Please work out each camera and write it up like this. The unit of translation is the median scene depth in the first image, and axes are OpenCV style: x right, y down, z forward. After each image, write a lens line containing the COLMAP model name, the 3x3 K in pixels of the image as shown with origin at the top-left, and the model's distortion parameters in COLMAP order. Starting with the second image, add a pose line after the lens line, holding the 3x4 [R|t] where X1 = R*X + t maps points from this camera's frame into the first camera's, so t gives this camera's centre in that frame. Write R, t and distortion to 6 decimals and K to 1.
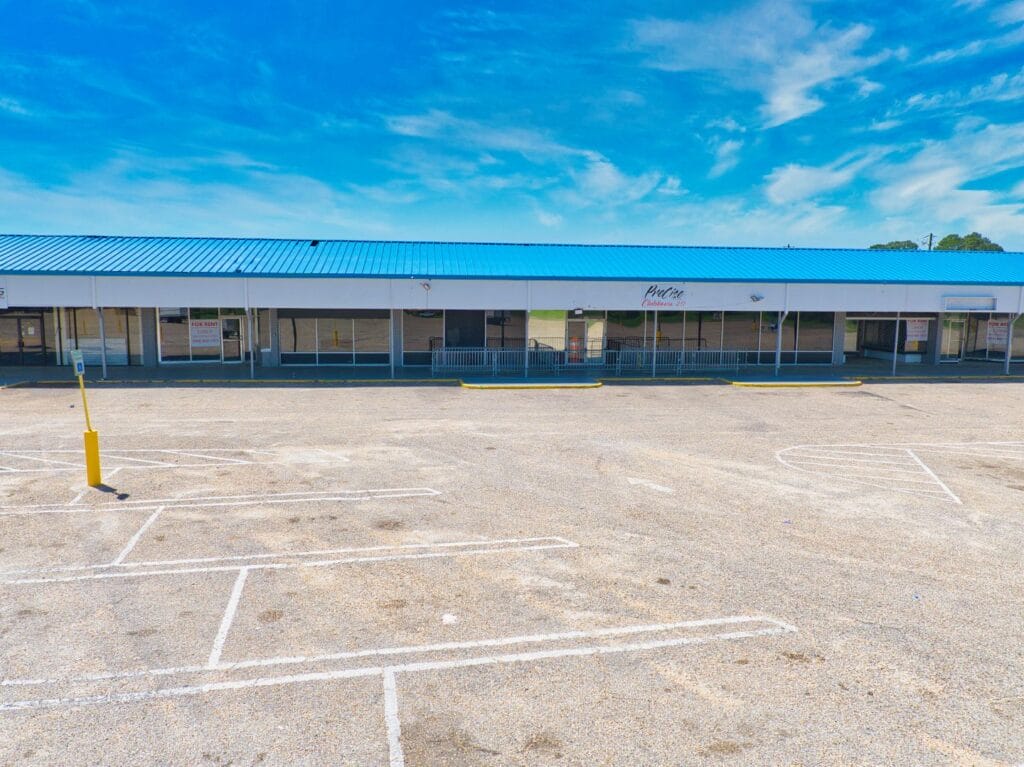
lens RADIAL K [[738.3, 0, 512.0], [0, 738.3, 383.5], [0, 0, 1]] dist [0.010092, -0.052126]
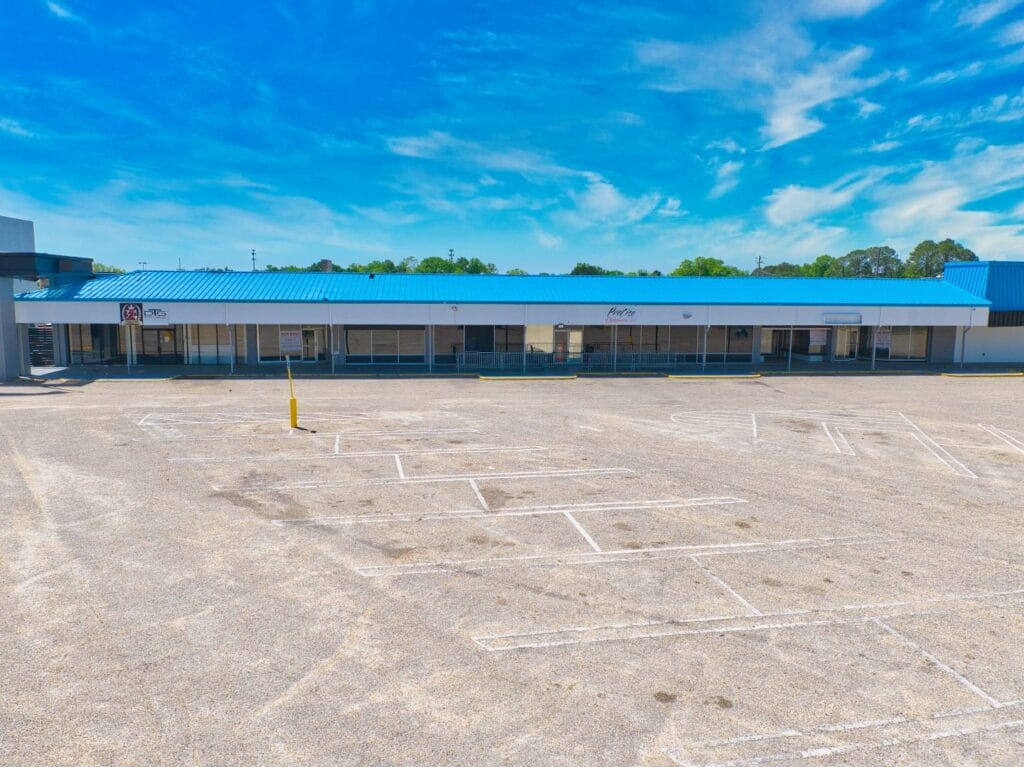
lens RADIAL K [[738.3, 0, 512.0], [0, 738.3, 383.5], [0, 0, 1]] dist [0.010092, -0.052126]
pose [[0.999999, -0.001250, 0.000858, -0.004997], [0.001249, 0.999999, 0.000648, 0.011235], [-0.000859, -0.000647, 0.999999, -0.385907]]
